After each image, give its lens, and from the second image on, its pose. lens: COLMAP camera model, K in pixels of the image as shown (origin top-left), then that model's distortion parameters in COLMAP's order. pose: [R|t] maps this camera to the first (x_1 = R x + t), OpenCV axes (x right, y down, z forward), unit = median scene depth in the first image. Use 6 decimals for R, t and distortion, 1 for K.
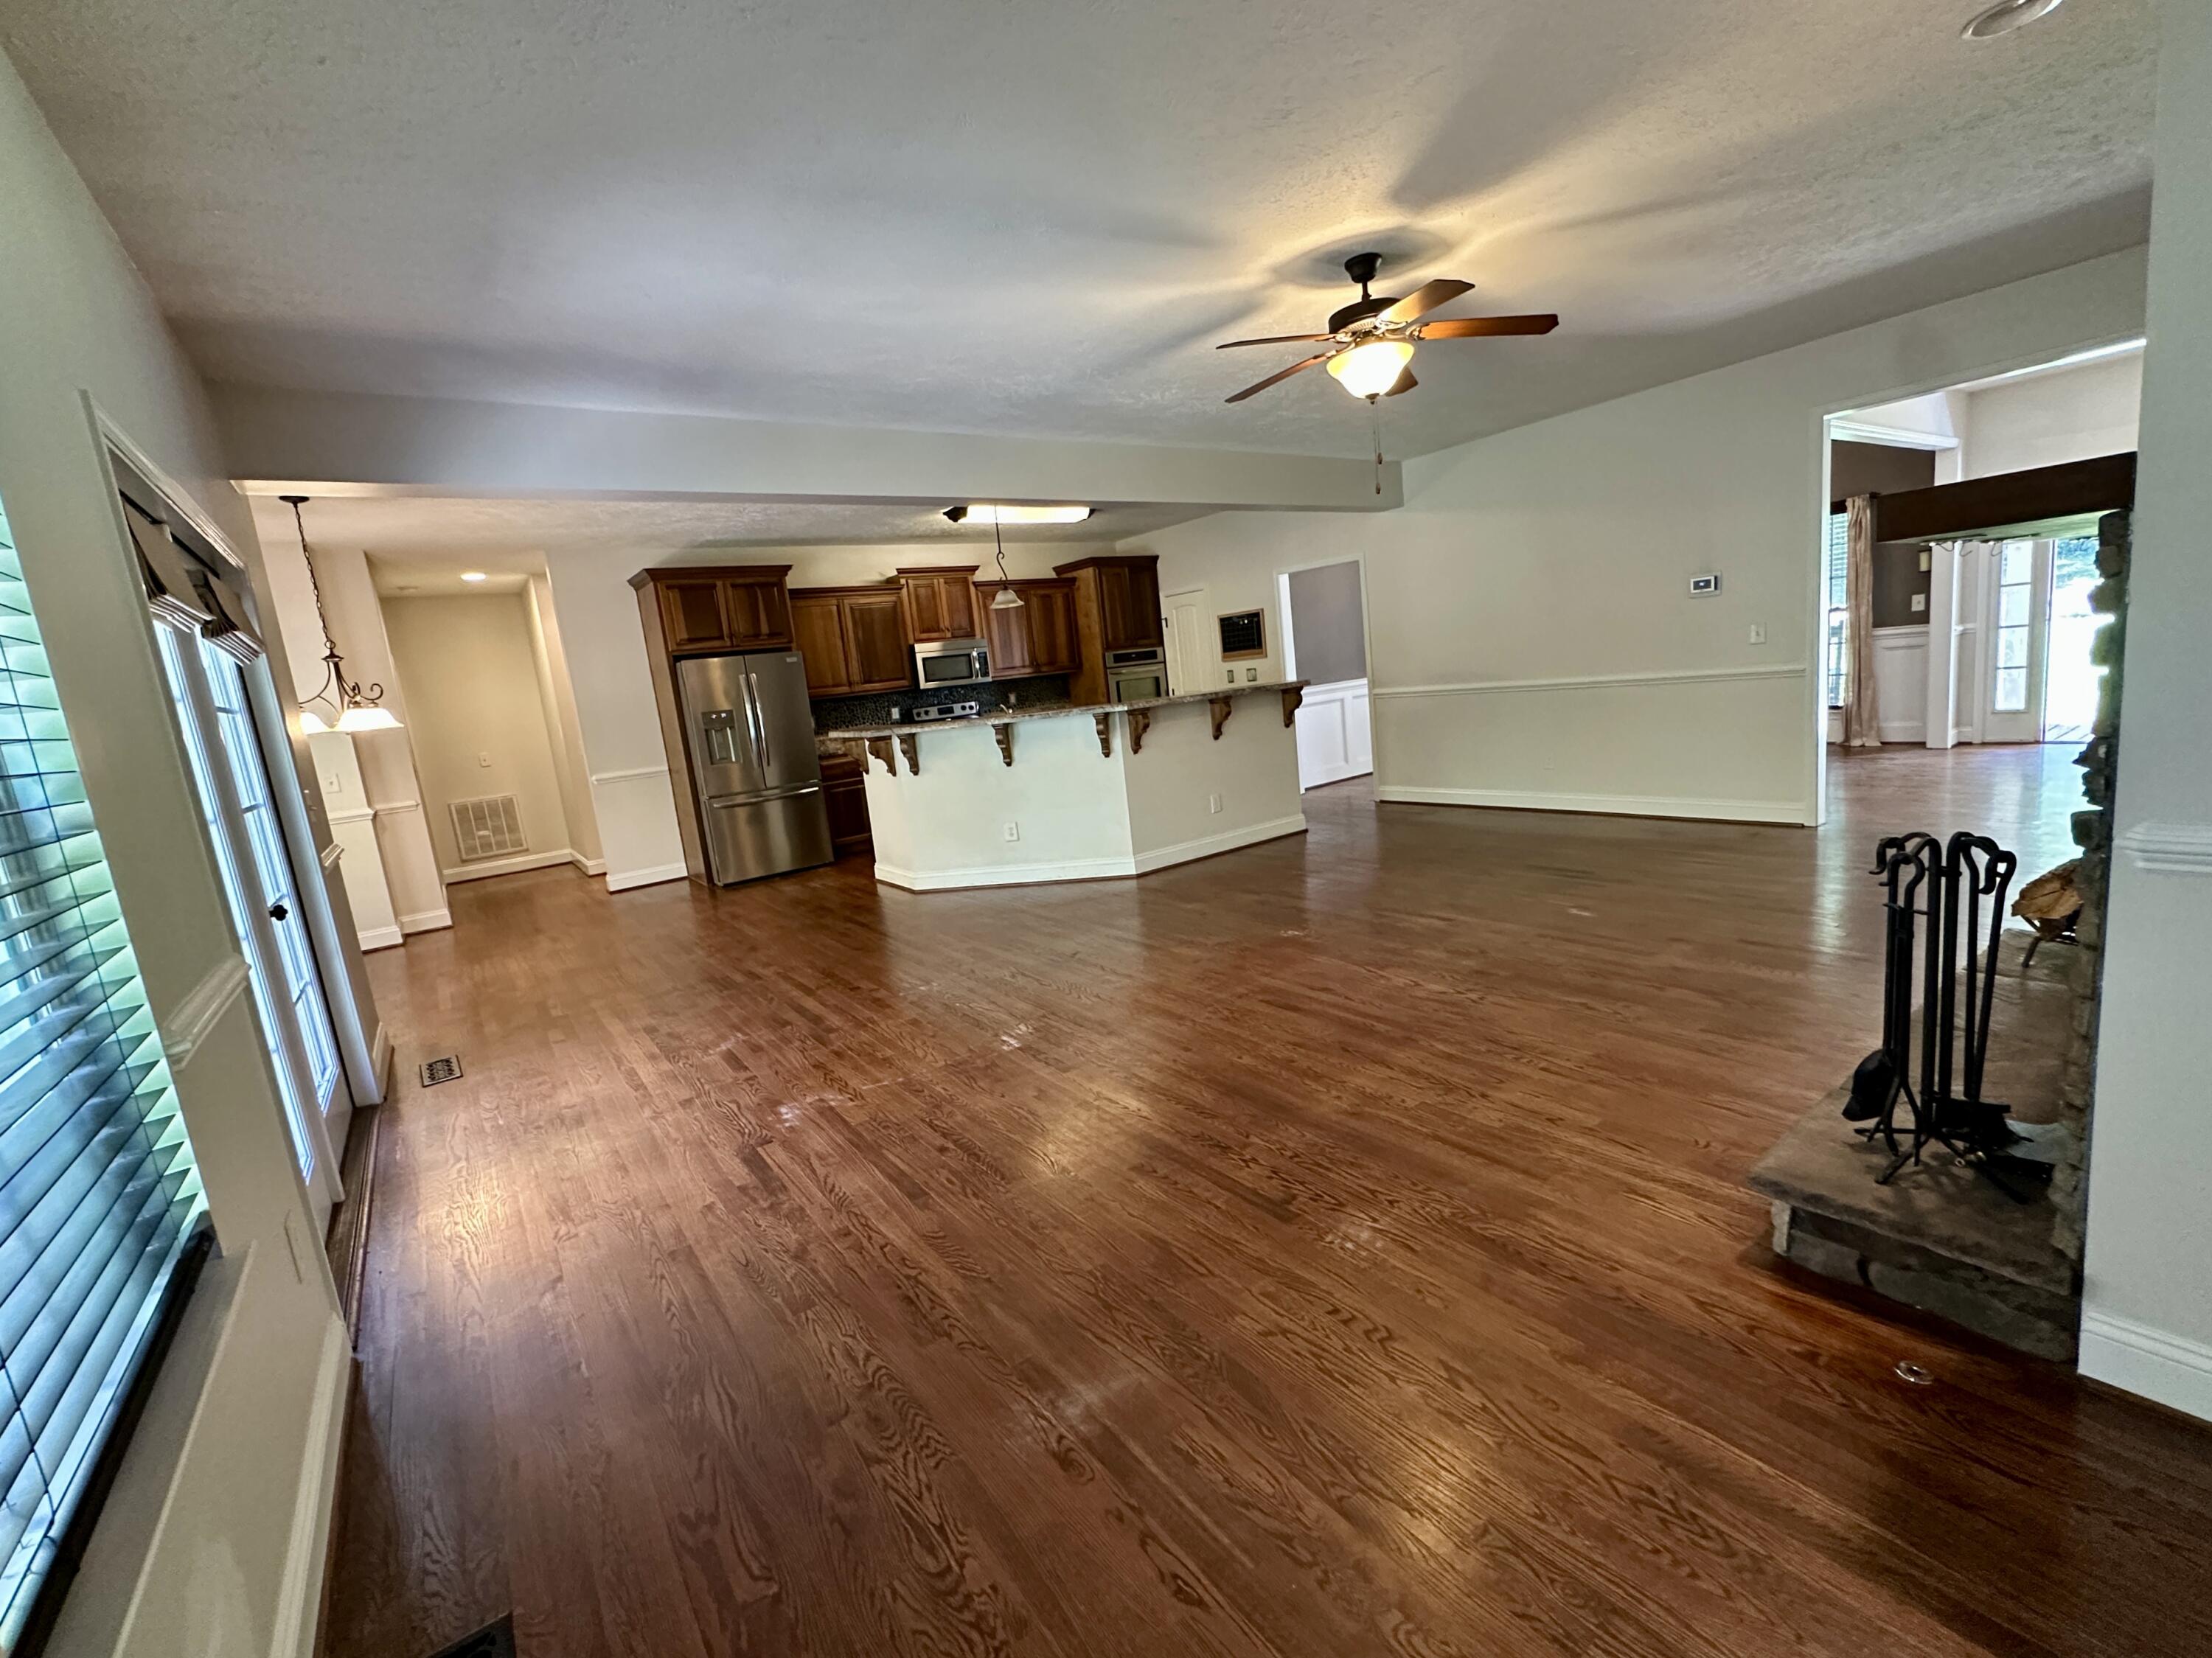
lens RADIAL K [[937.5, 0, 1106.0], [0, 937.5, 829.0], [0, 0, 1]] dist [0.001306, 0.000255]
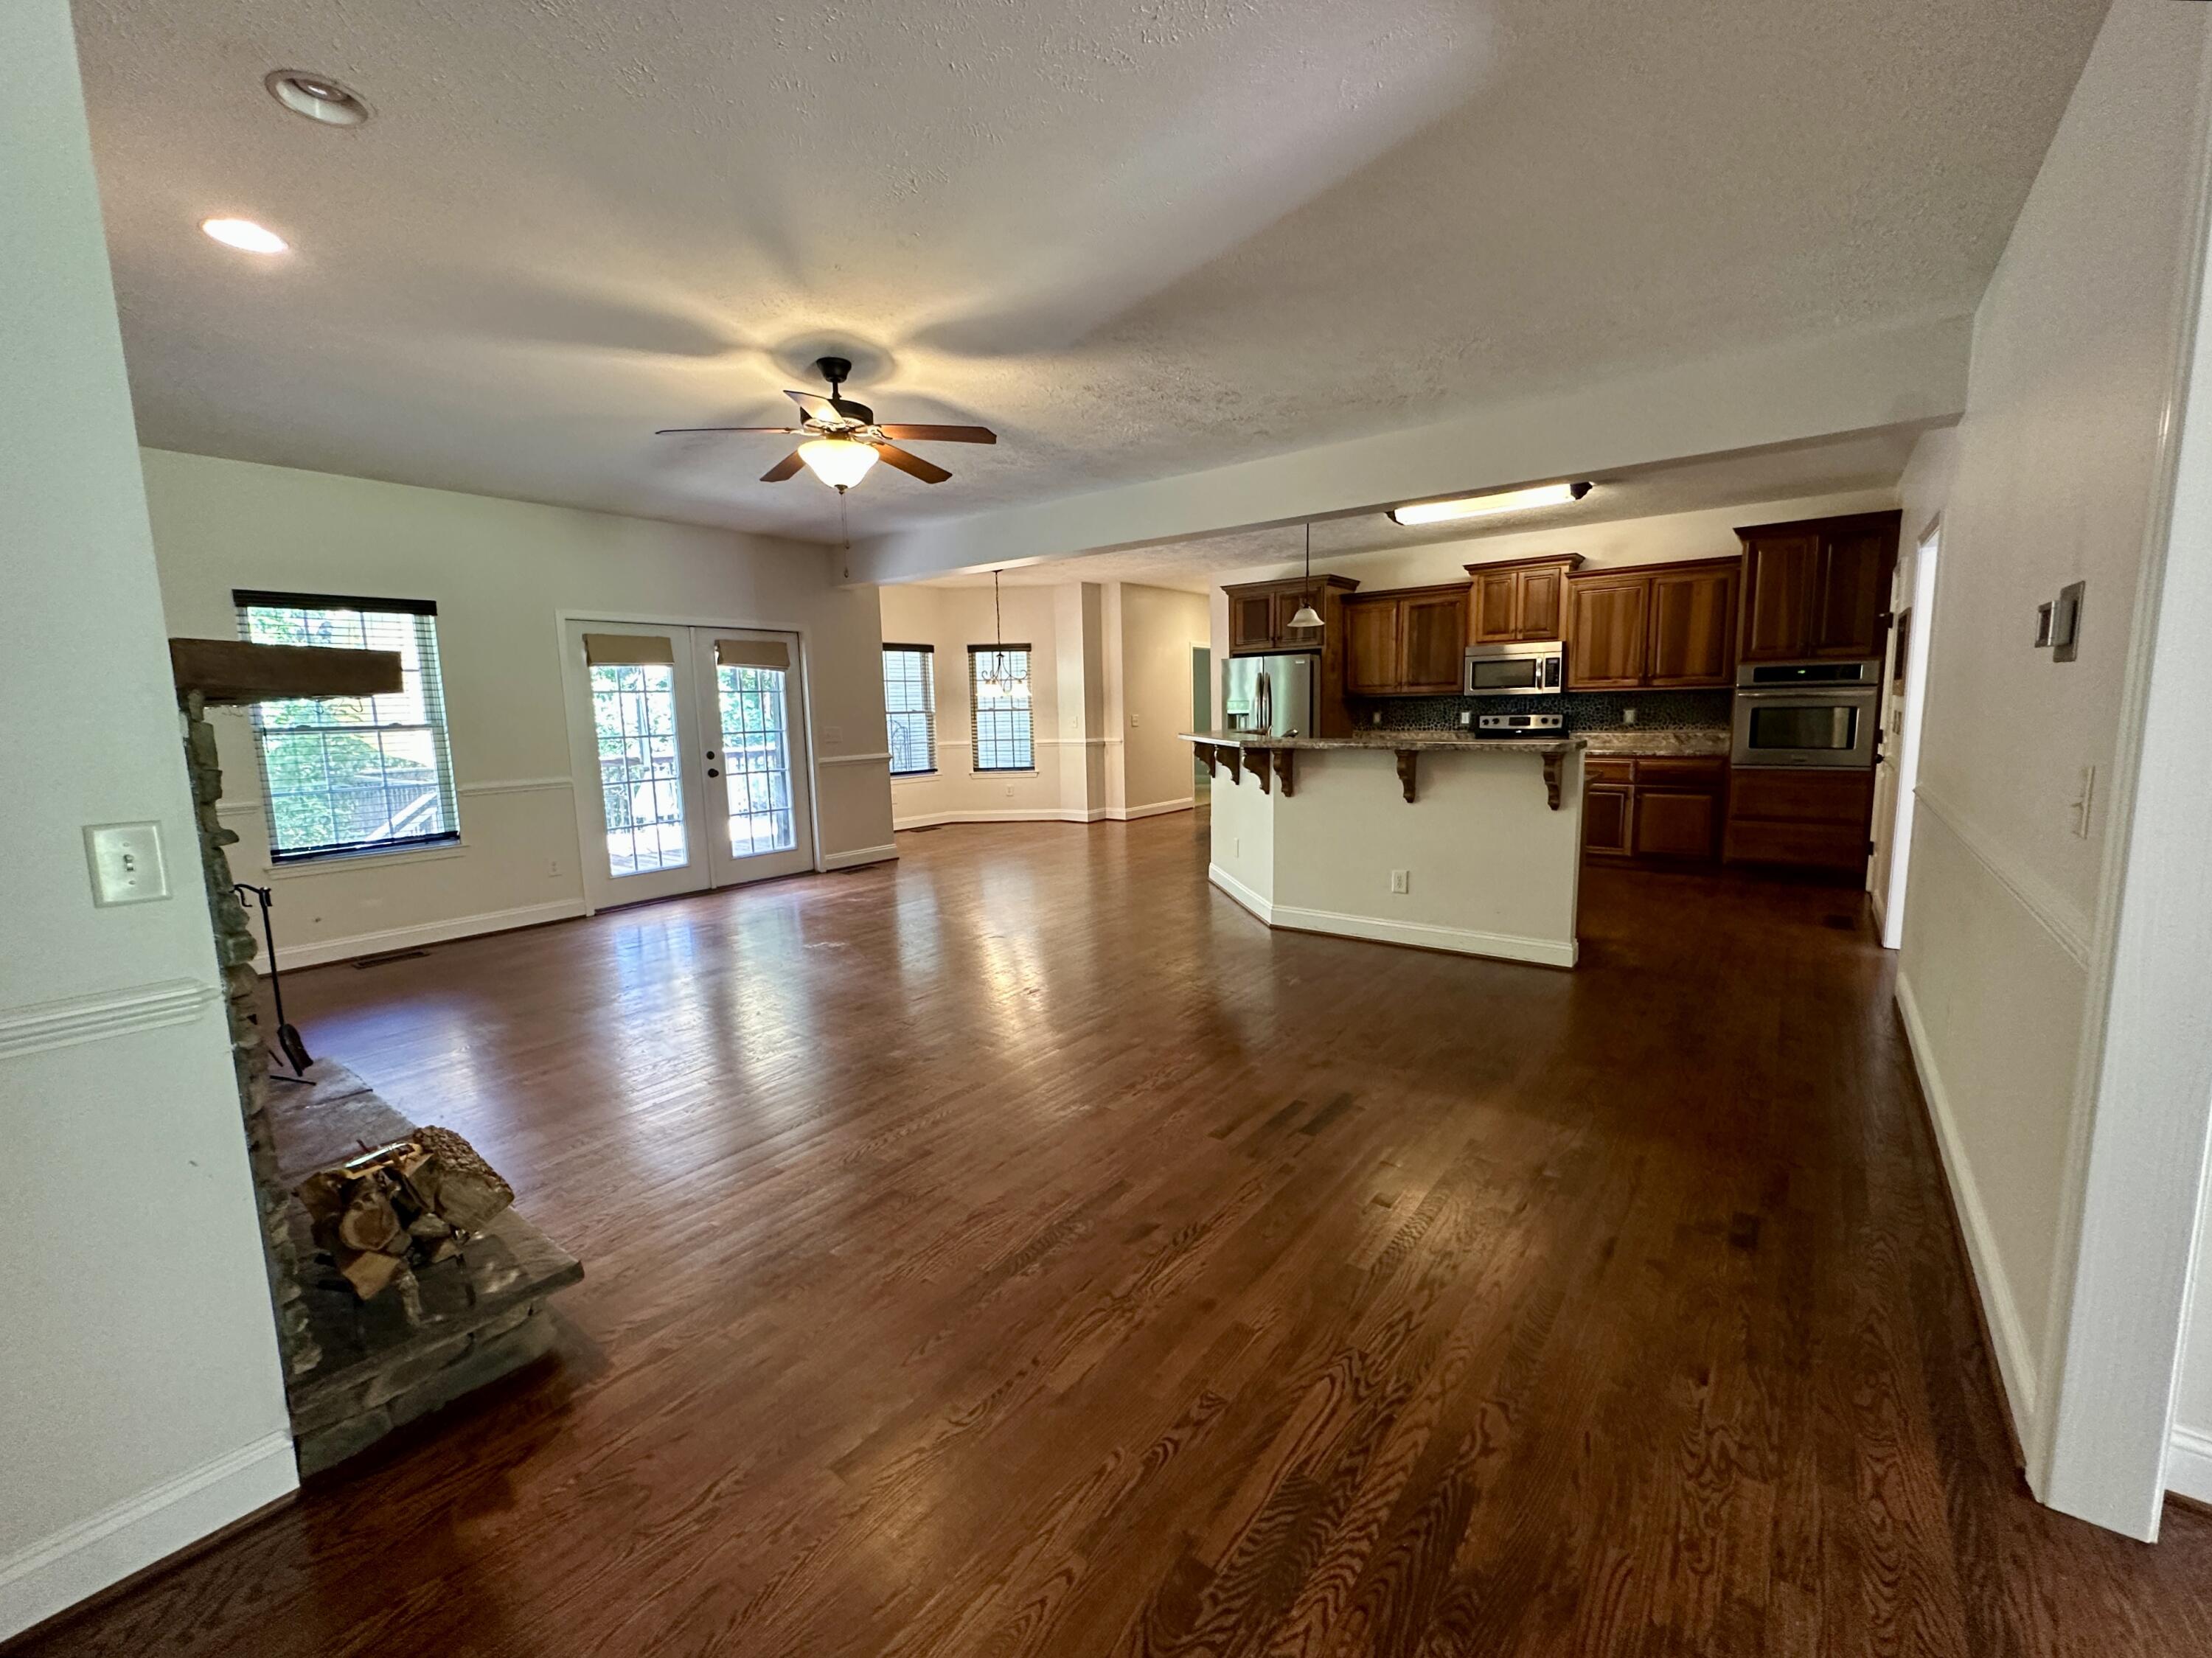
lens RADIAL K [[904.4, 0, 1104.3], [0, 904.4, 824.3], [0, 0, 1]] dist [-0.002142, -0.000163]
pose [[0.276036, 0.224076, -0.934663, 0.675832], [-0.166074, 0.968938, 0.183246, -0.155120], [0.946691, 0.104641, 0.304675, 0.480807]]
